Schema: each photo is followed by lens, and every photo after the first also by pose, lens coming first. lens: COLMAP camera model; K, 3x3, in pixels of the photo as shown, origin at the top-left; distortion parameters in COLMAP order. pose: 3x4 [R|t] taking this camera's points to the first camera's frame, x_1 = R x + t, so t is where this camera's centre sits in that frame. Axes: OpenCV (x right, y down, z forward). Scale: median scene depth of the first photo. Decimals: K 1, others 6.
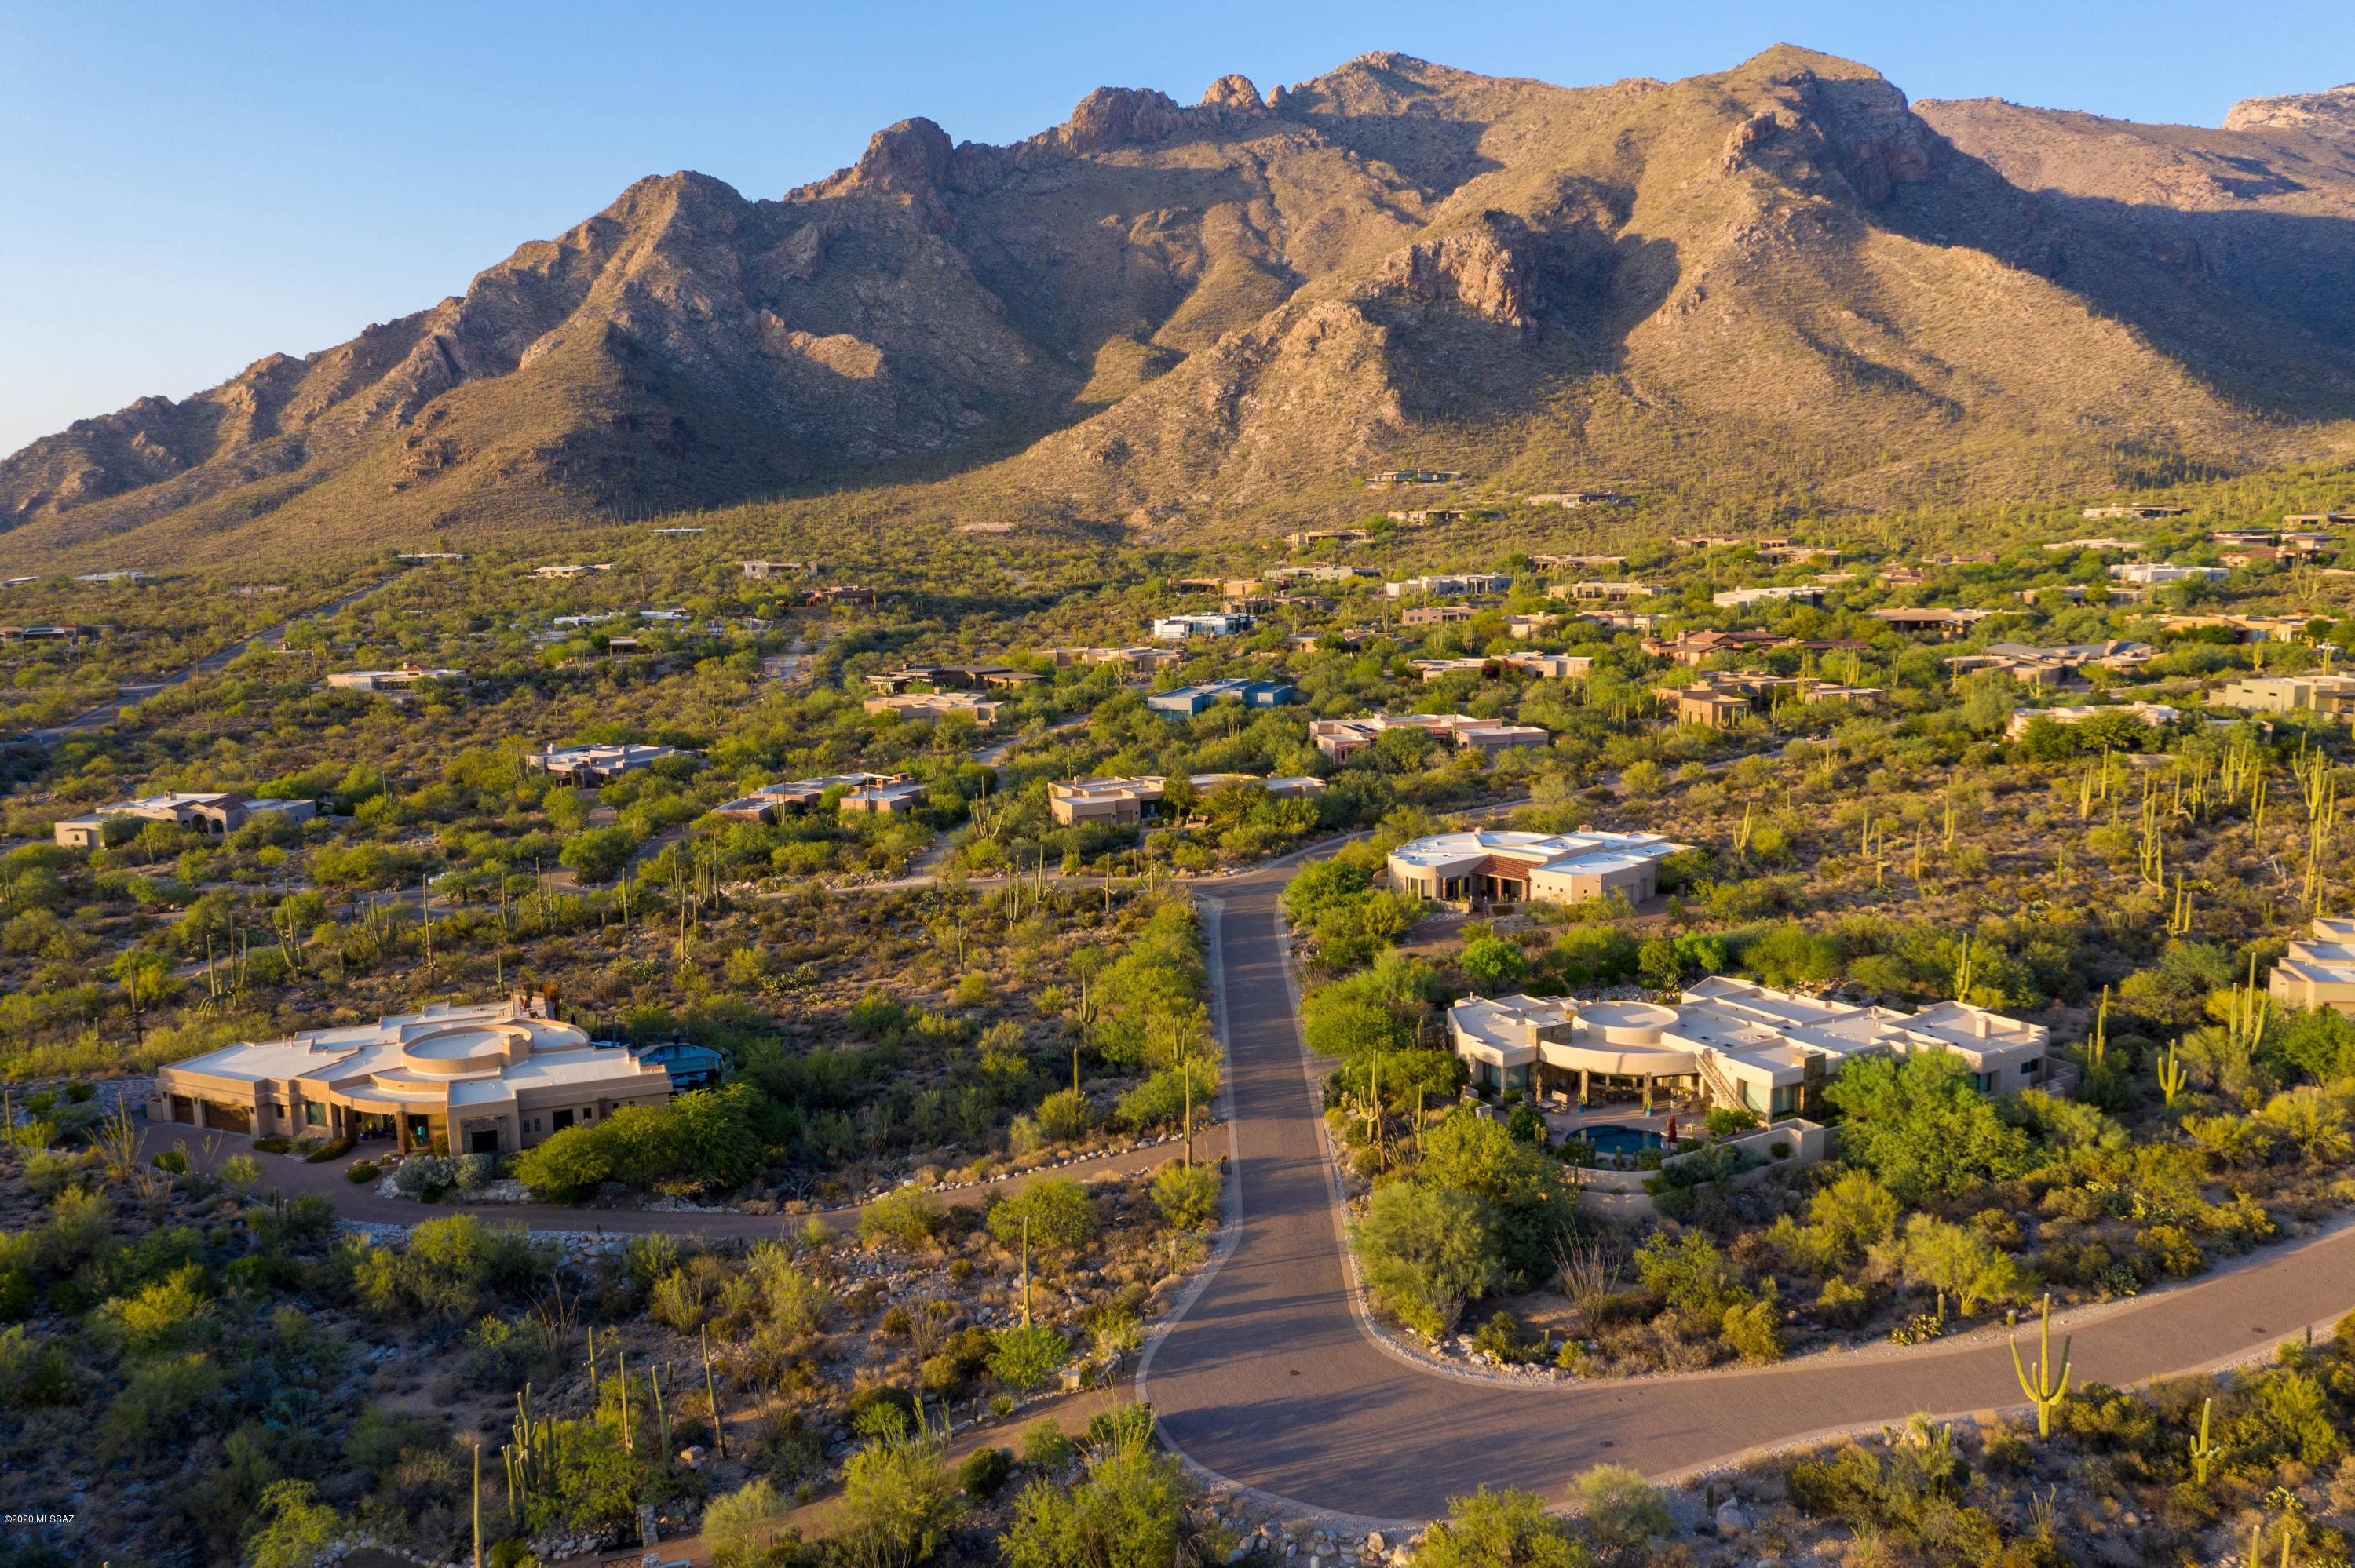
lens RADIAL K [[1851.9, 0, 1177.5], [0, 1851.9, 784.0], [0, 0, 1]] dist [-0.009360, 0.001008]
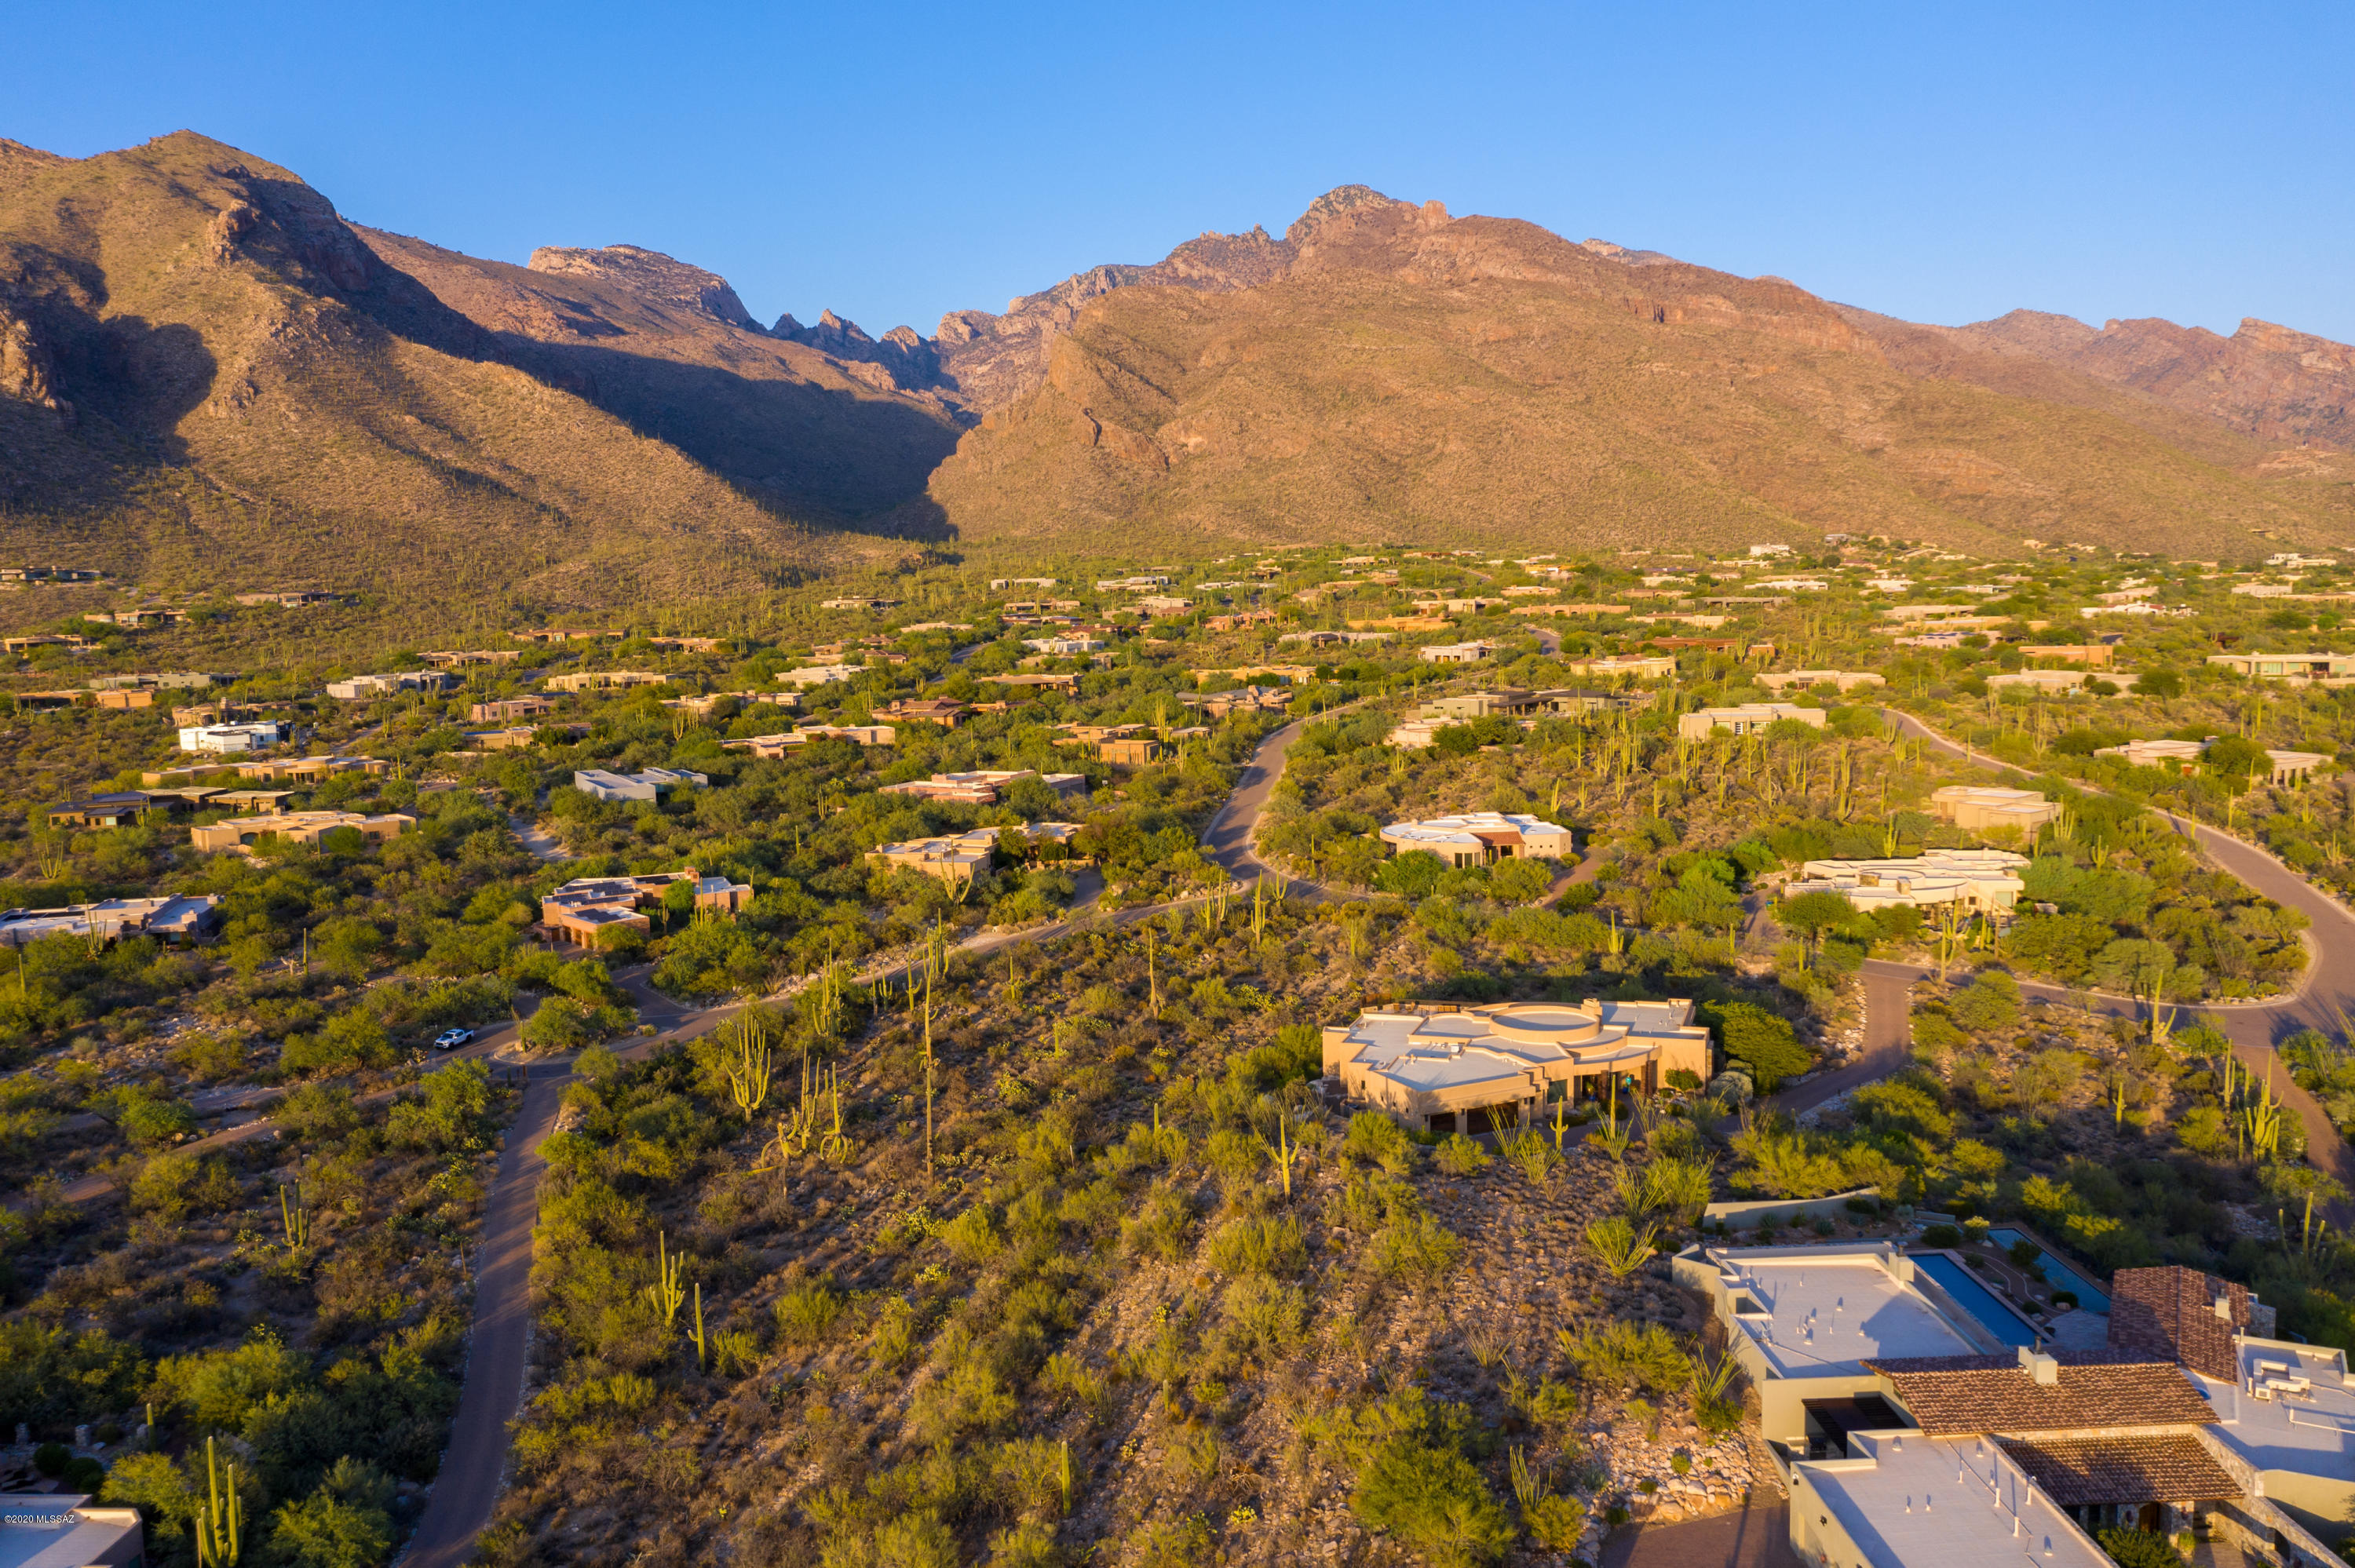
lens RADIAL K [[1854.9, 0, 1172.8], [0, 1854.9, 787.6], [0, 0, 1]] dist [-0.018573, 0.006292]
pose [[0.646669, -0.082073, 0.758342, -0.137080], [0.123803, 0.992305, 0.001822, -0.003243], [-0.752657, 0.092706, 0.651854, 0.039168]]
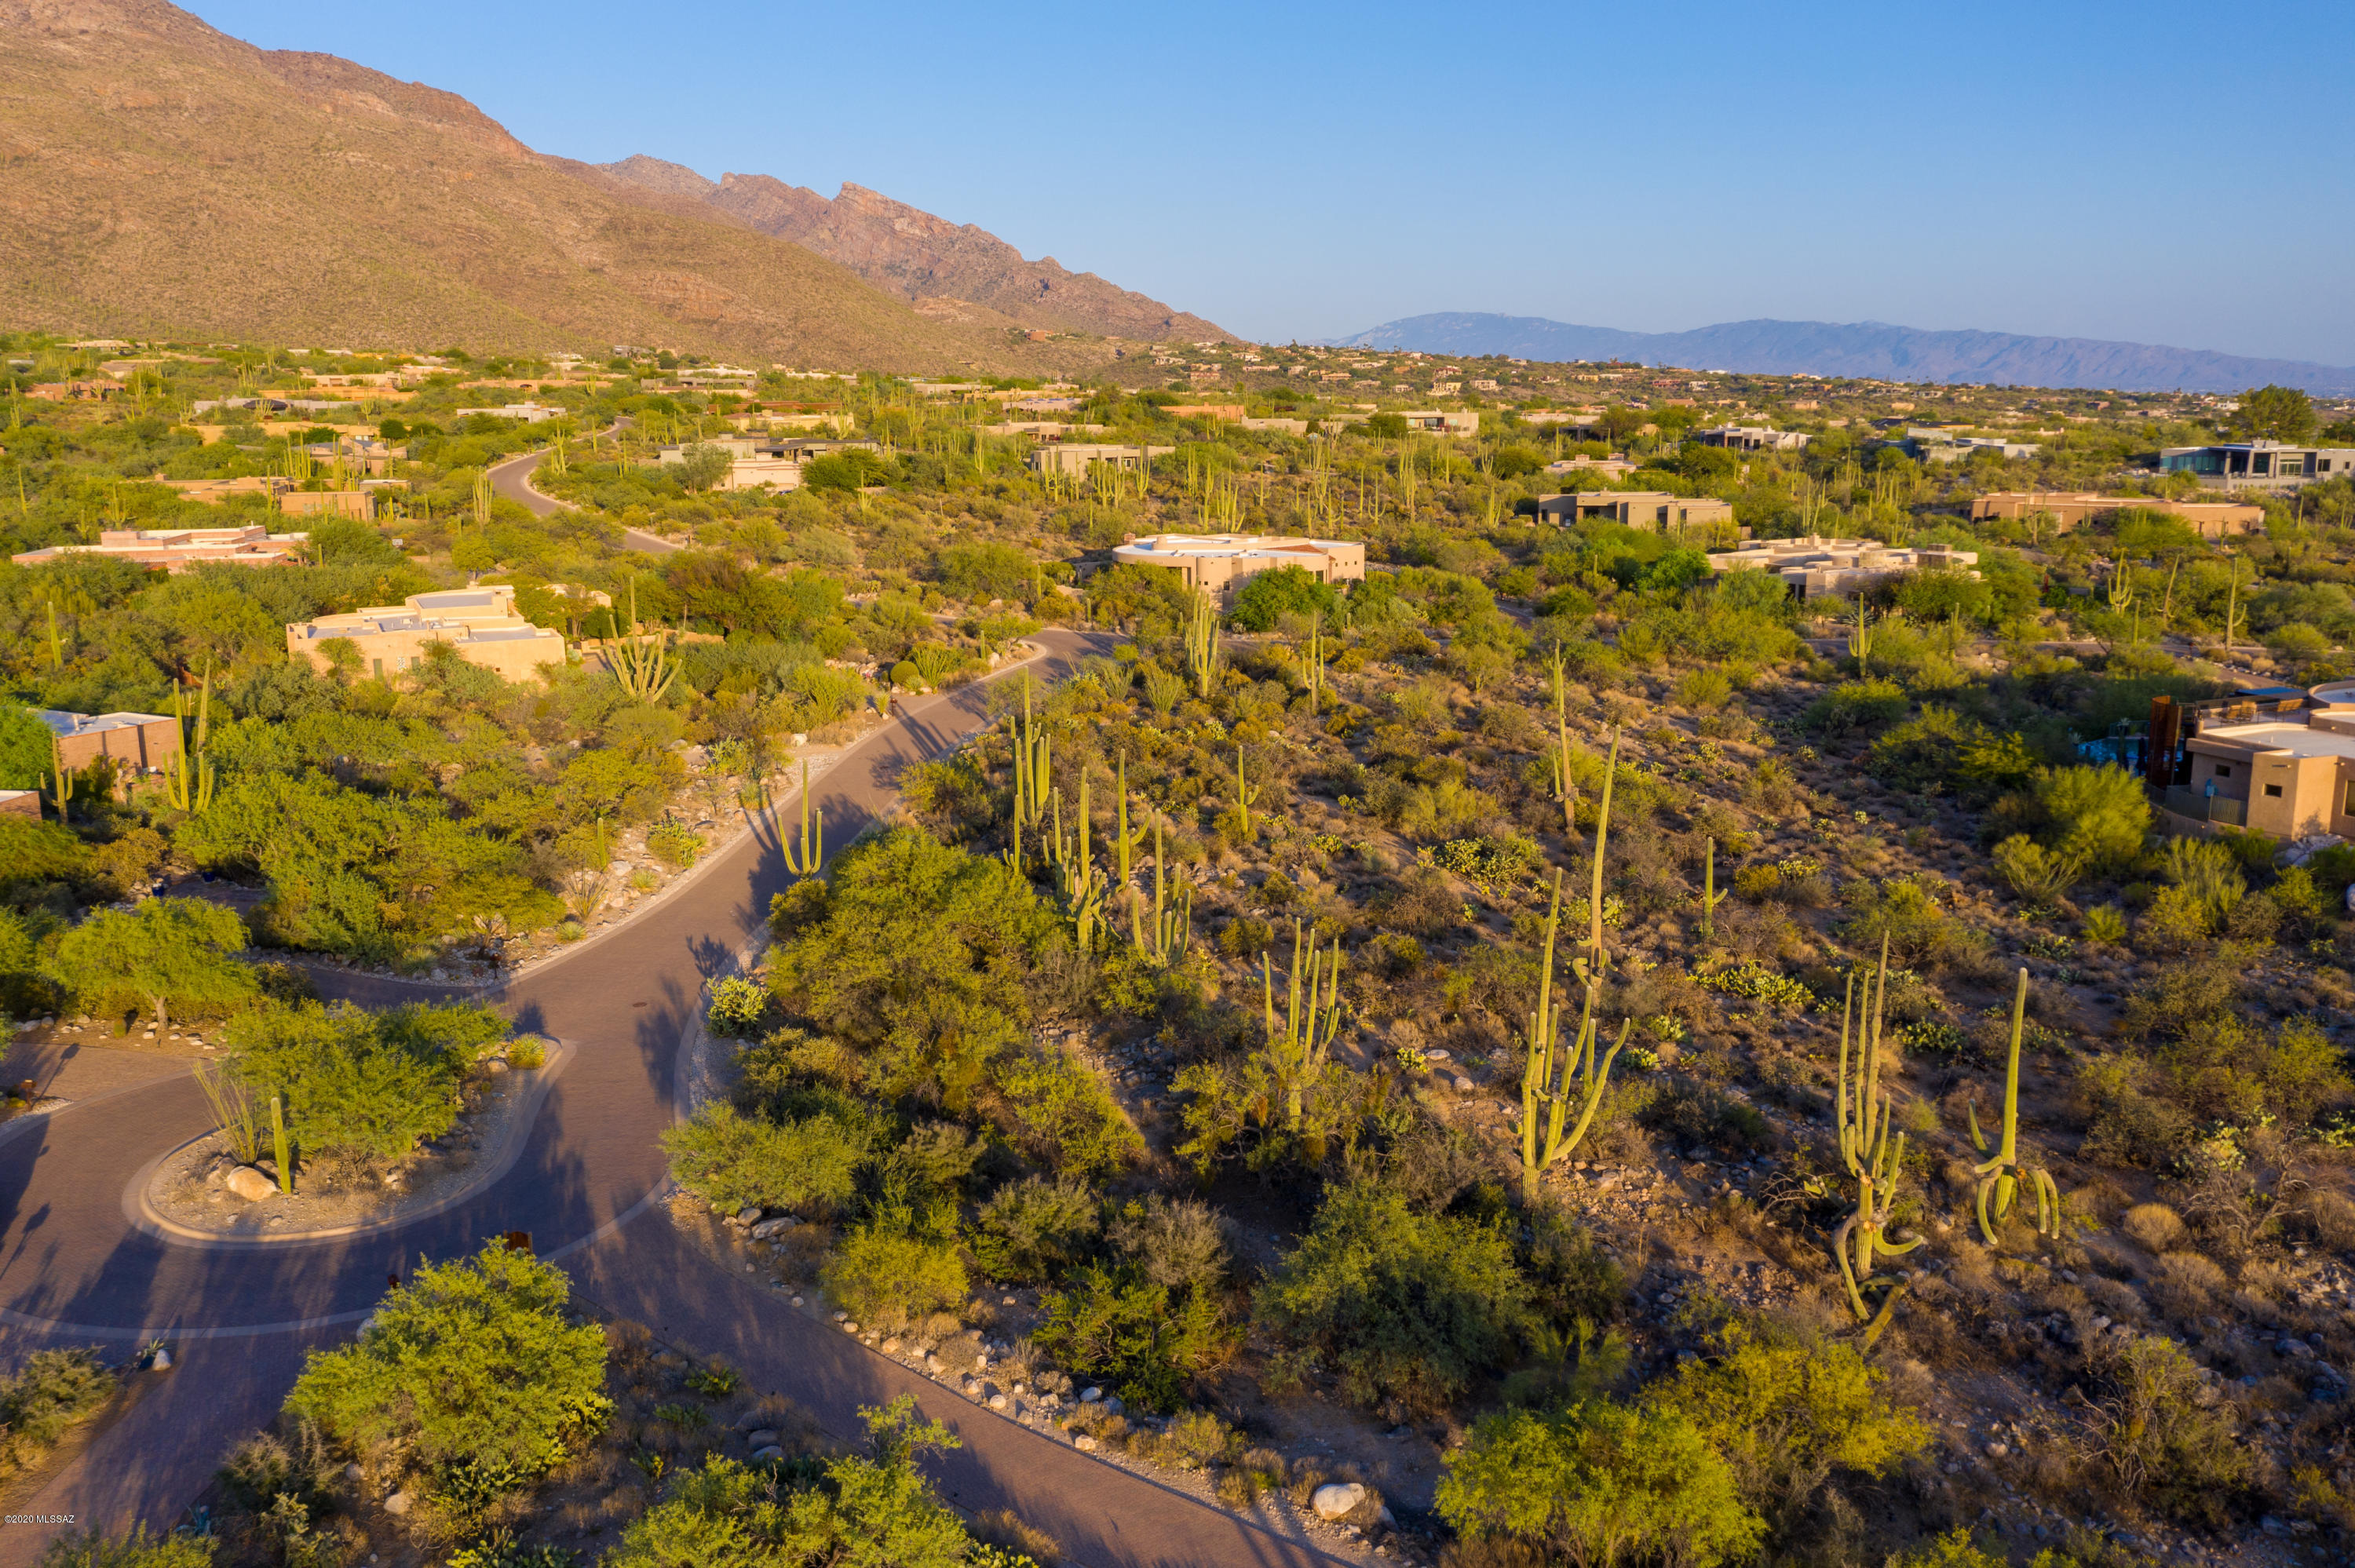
lens RADIAL K [[1854.8, 0, 1170.9], [0, 1854.8, 784.9], [0, 0, 1]] dist [-0.009131, -0.001053]
pose [[-0.008612, -0.181103, 0.983426, -0.105070], [0.153988, 0.971492, 0.180253, -0.002910], [-0.988035, 0.152989, 0.019521, 0.144756]]
